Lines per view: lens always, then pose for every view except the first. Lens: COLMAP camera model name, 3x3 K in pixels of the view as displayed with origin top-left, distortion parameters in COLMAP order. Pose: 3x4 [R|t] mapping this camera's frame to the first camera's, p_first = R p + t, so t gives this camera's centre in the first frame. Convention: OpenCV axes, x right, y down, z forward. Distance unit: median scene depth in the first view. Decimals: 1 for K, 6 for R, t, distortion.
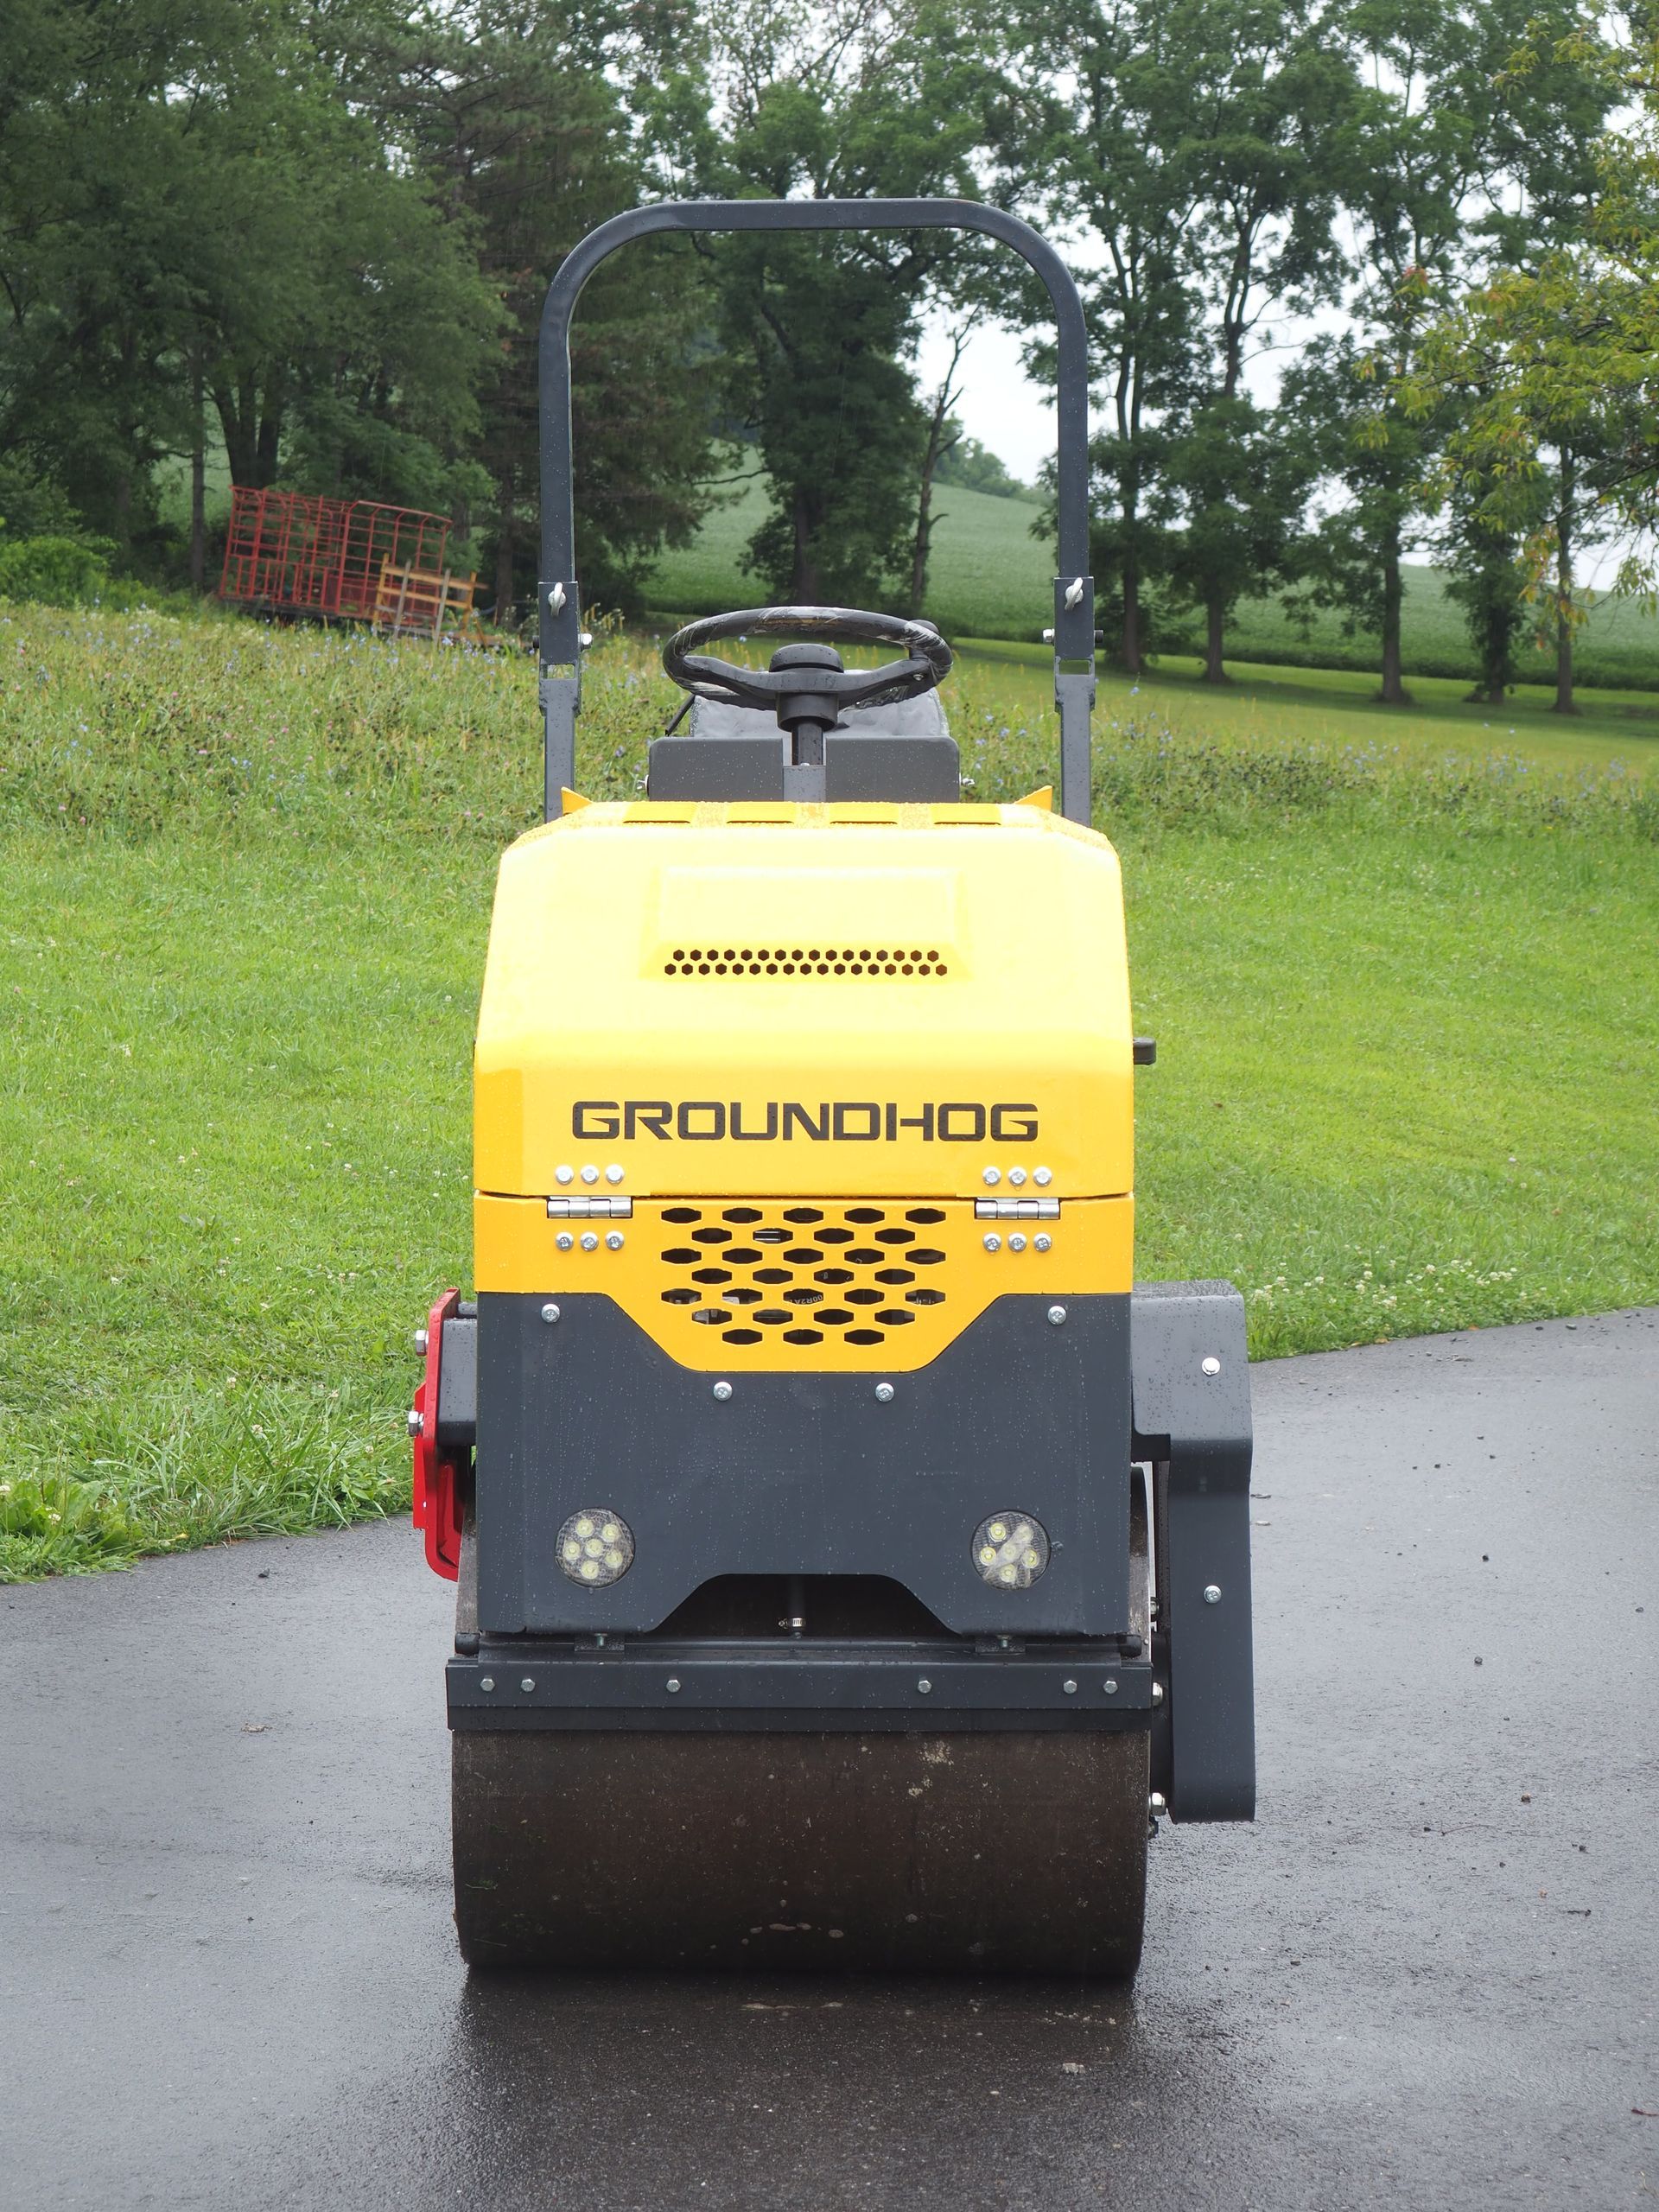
lens RADIAL K [[5356.3, 0, 876.4], [0, 5356.3, 1105.2], [0, 0, 1]] dist [0.031289, -0.259343]
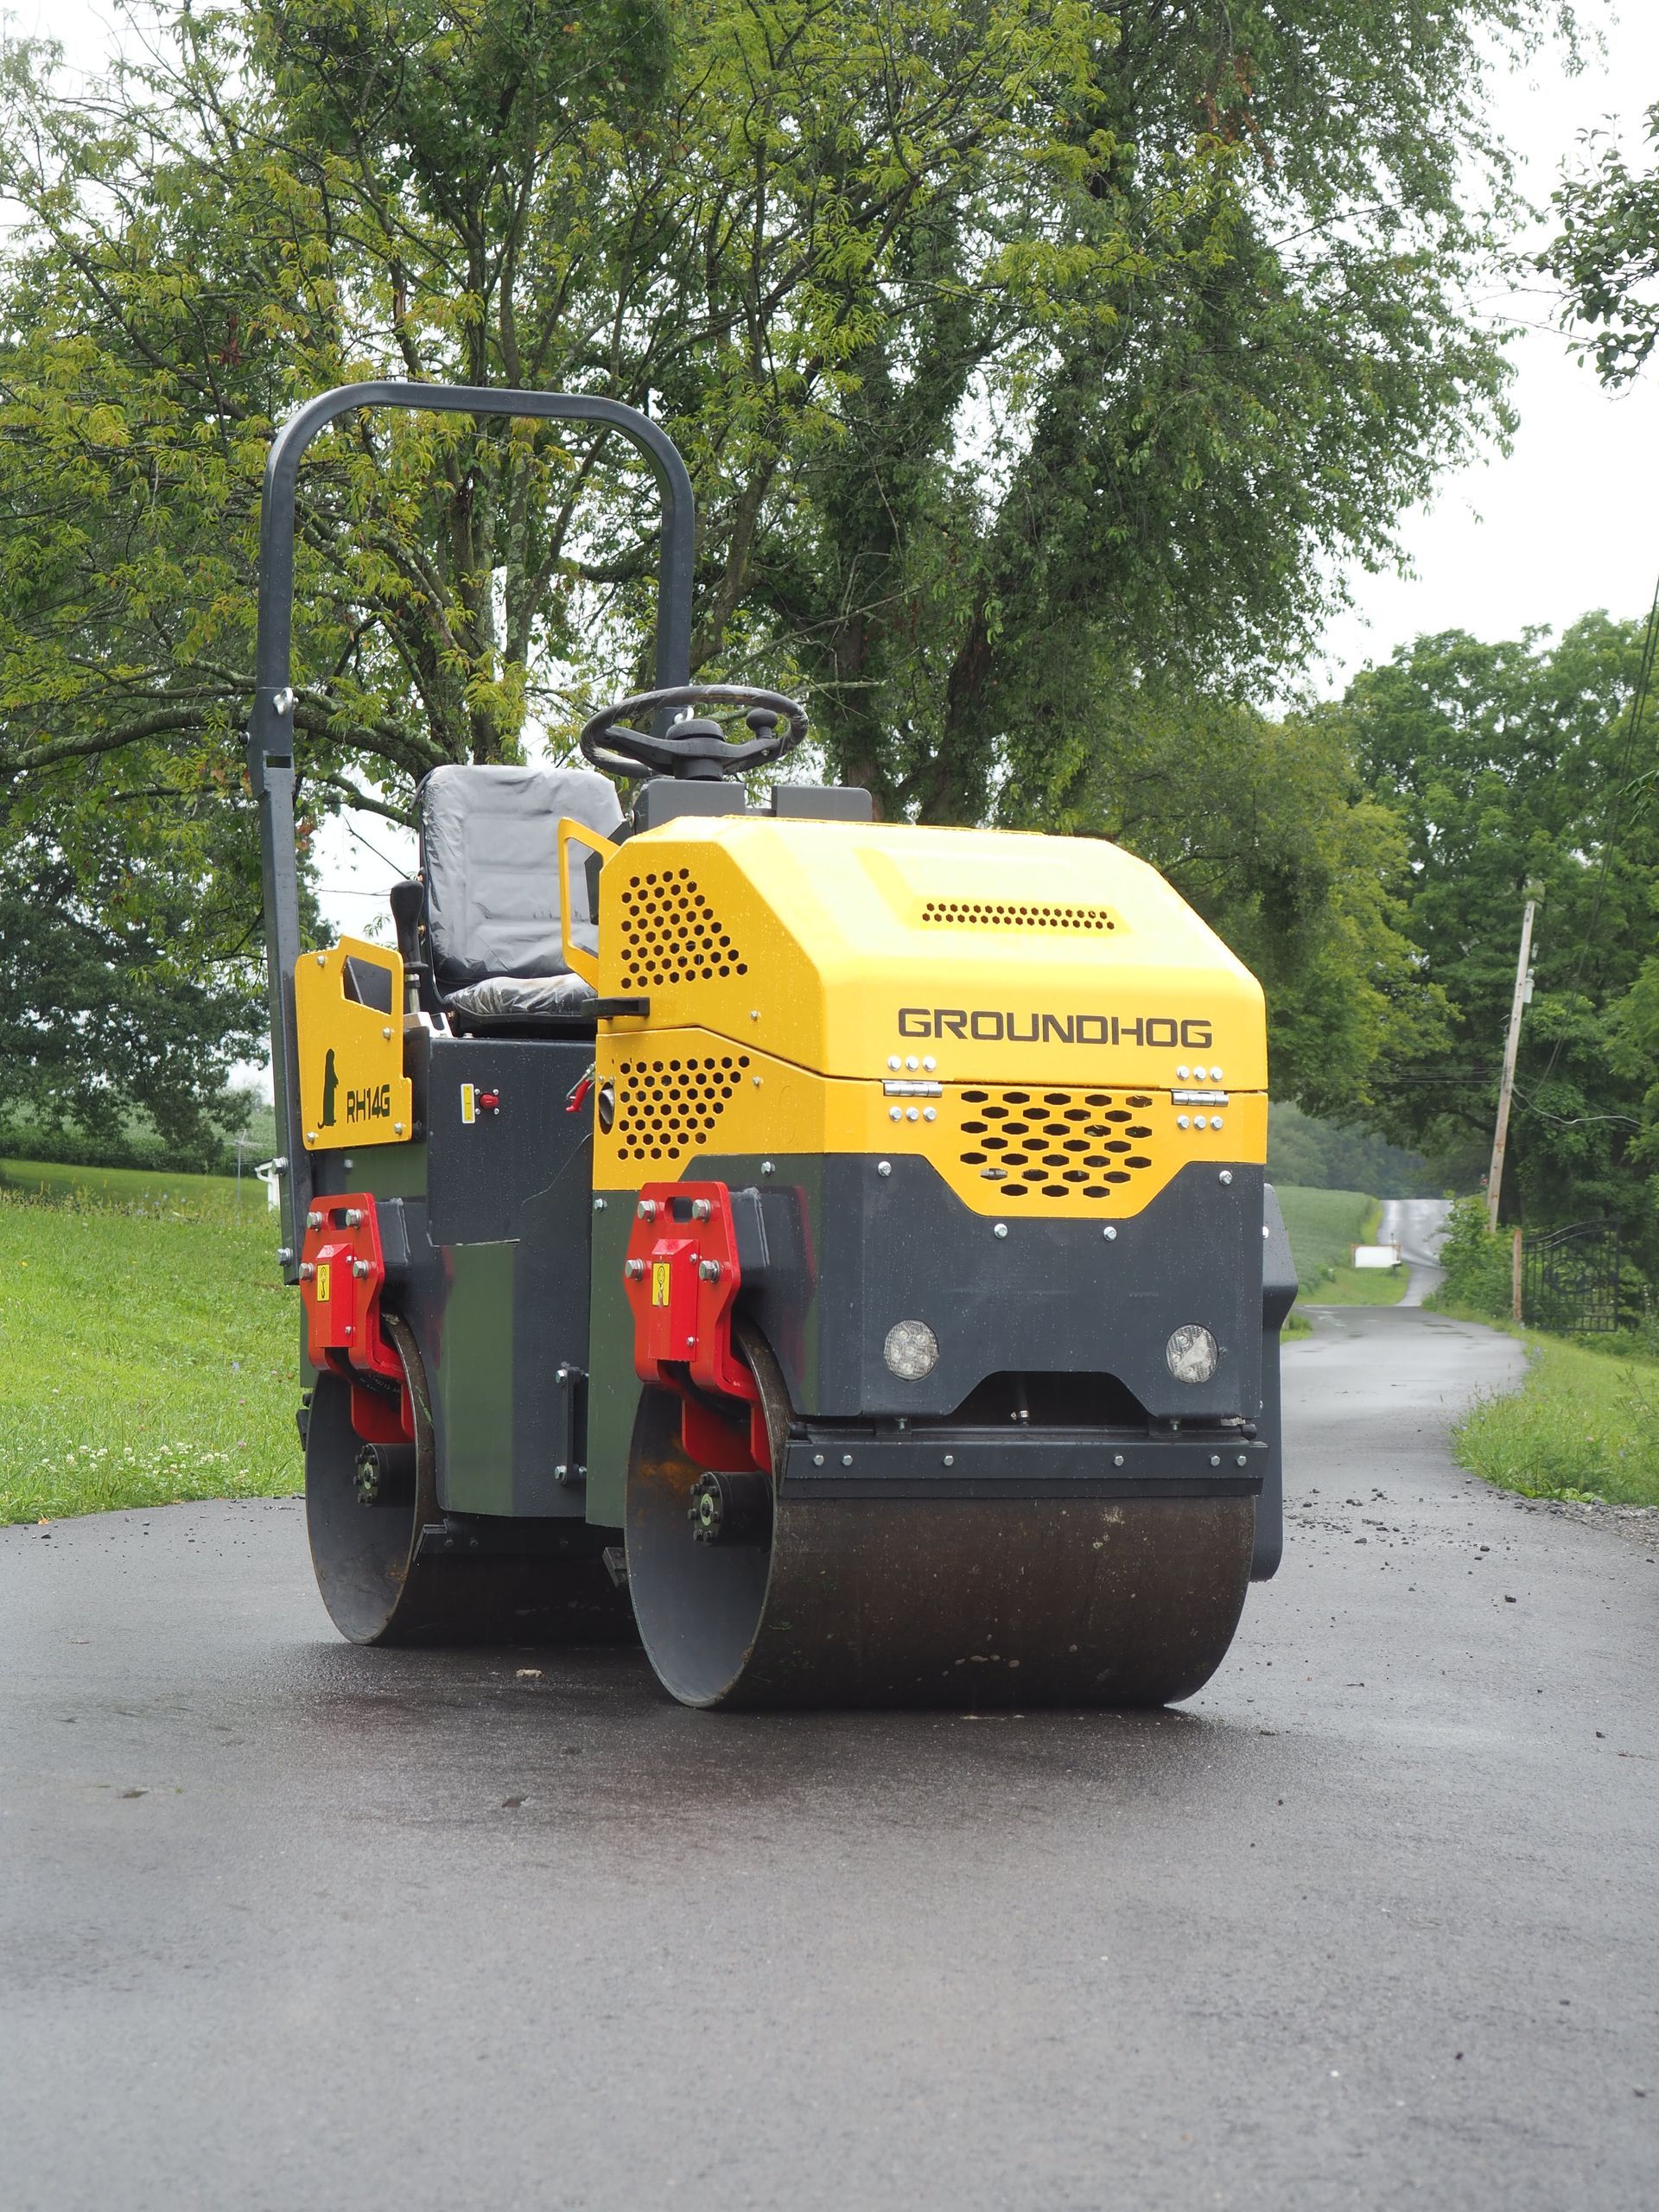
lens RADIAL K [[5263.2, 0, 824.9], [0, 5263.2, 1059.3], [0, 0, 1]] dist [0.014158, 0.649500]
pose [[0.911475, 0.028069, 0.410397, -0.601105], [0.007758, 0.996319, -0.085374, 0.121568], [-0.411283, 0.081000, 0.907902, -0.161243]]
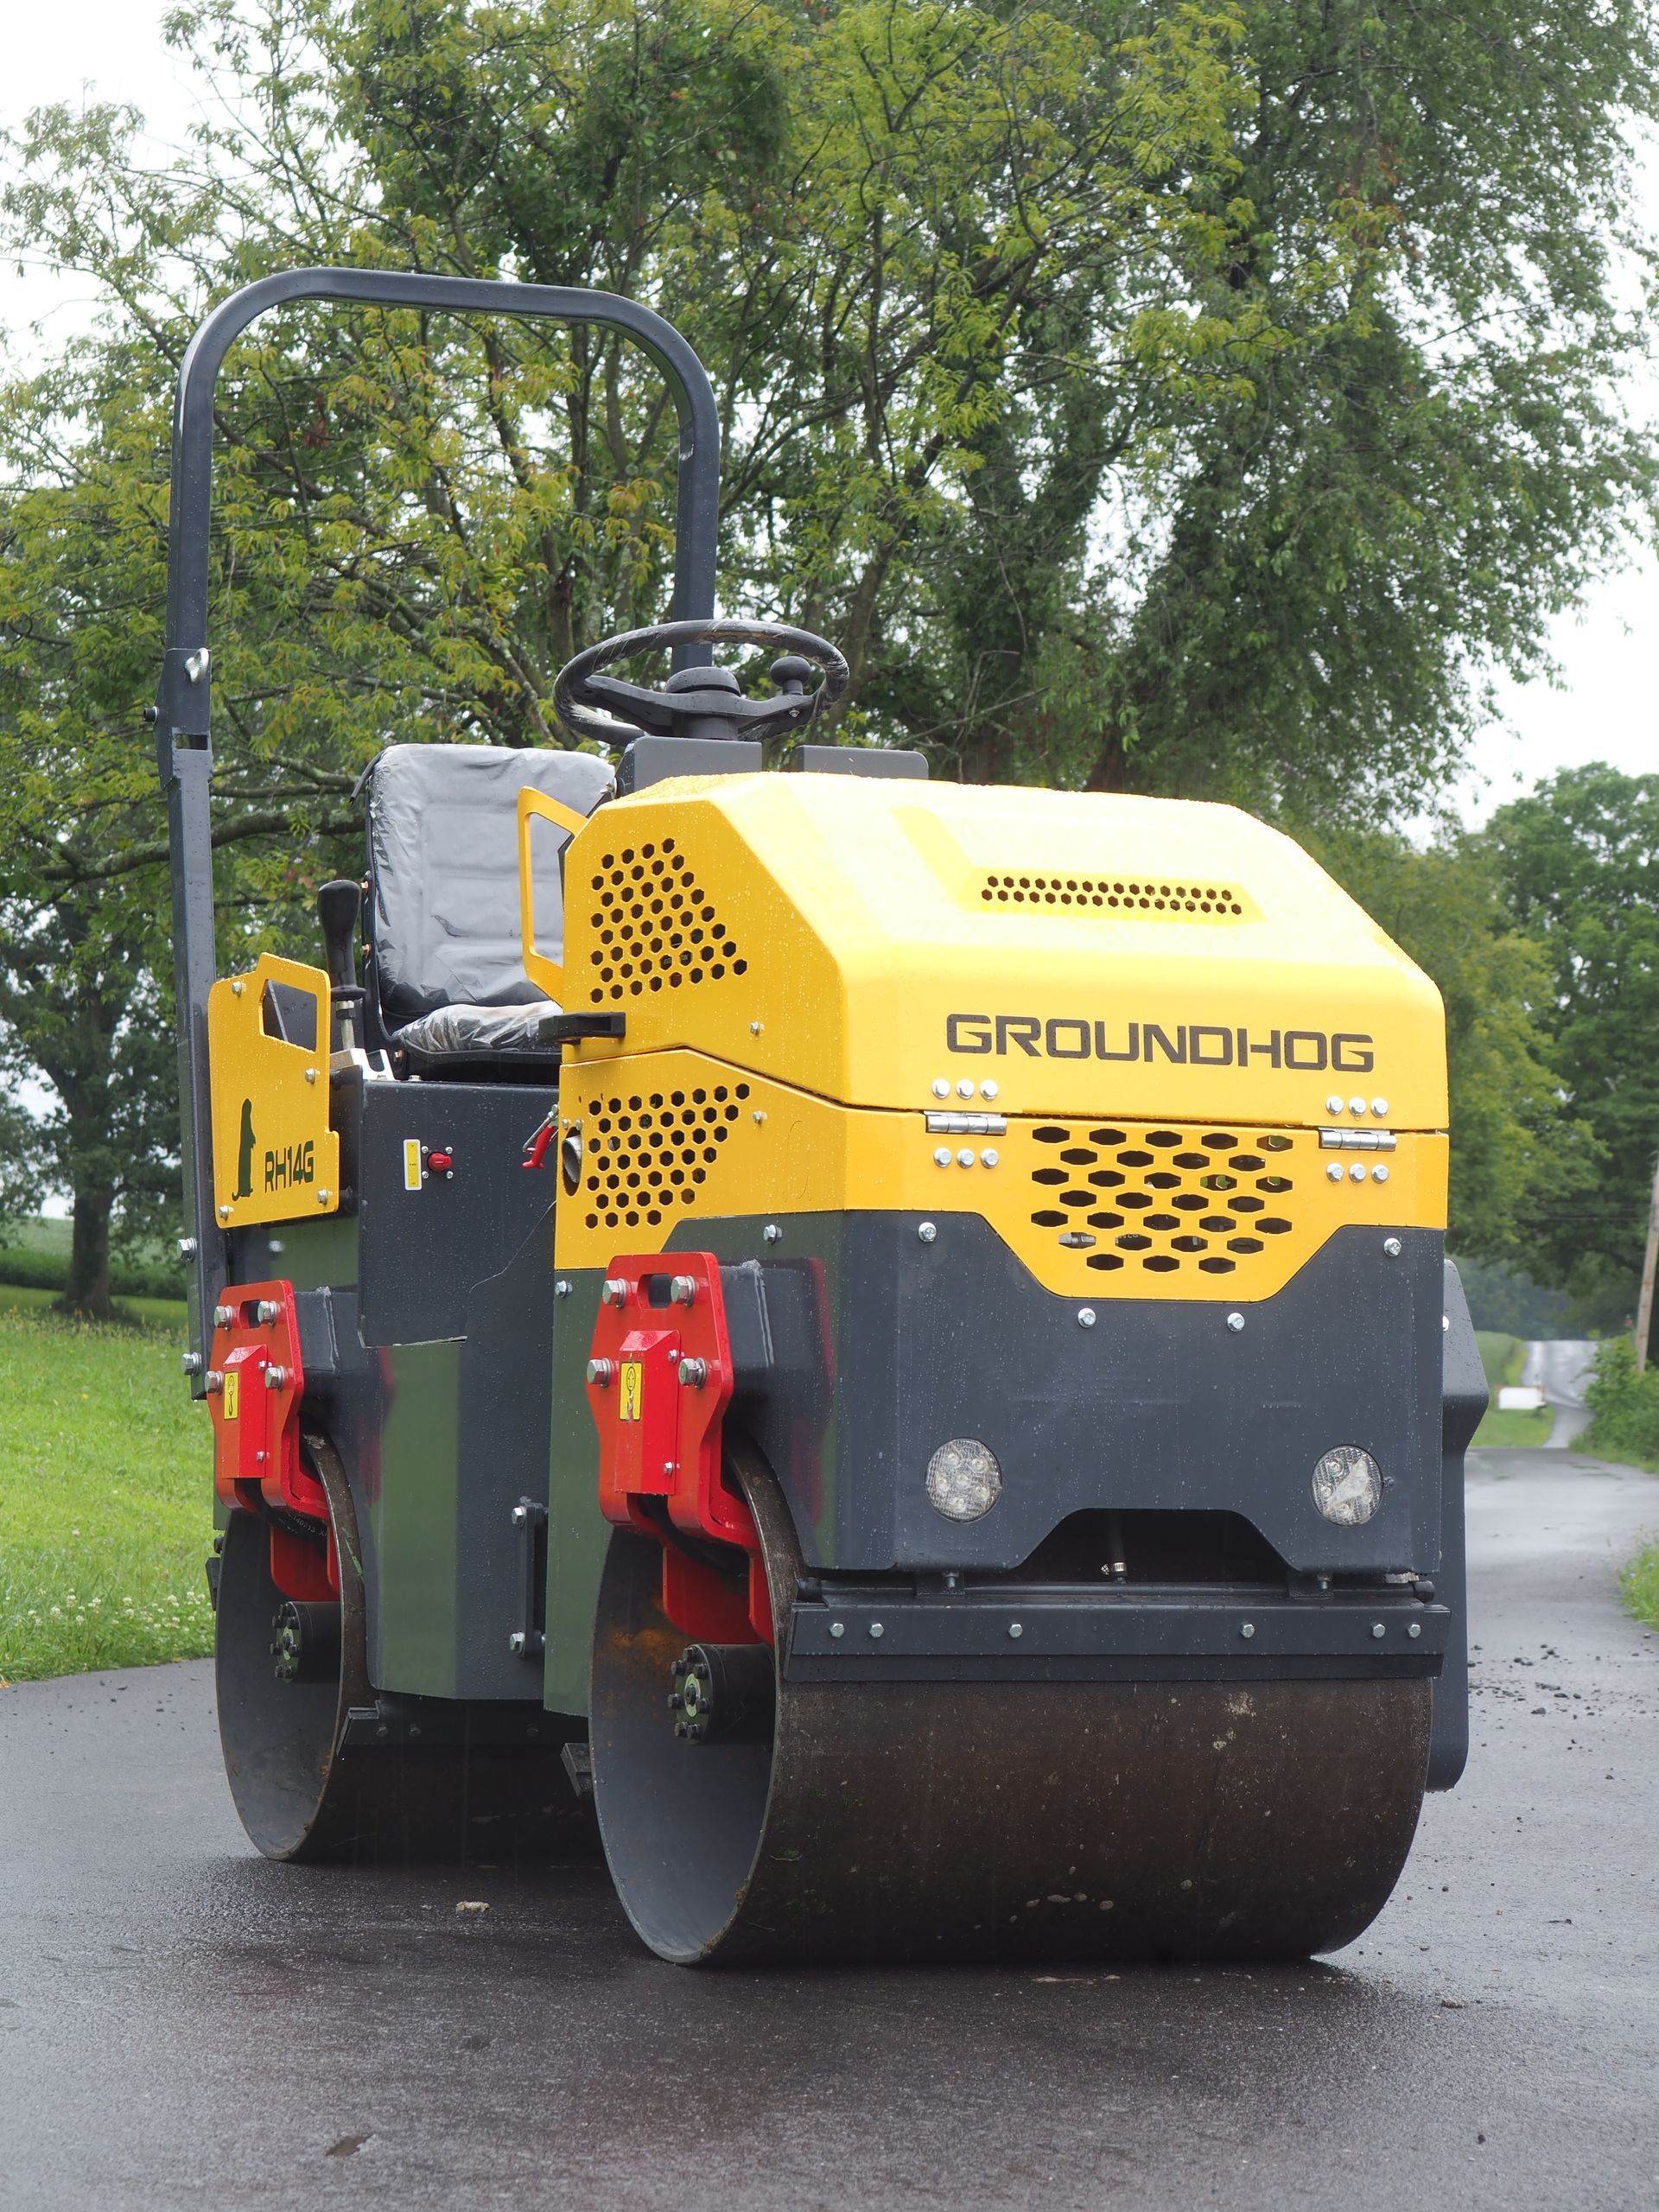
lens RADIAL K [[5356.3, 0, 876.4], [0, 5356.3, 1105.2], [0, 0, 1]] dist [0.031289, -0.259343]
pose [[0.917758, 0.035008, 0.395594, -0.448424], [0.006120, 0.994742, -0.102227, 0.113995], [-0.397093, 0.096240, 0.912719, 0.127443]]
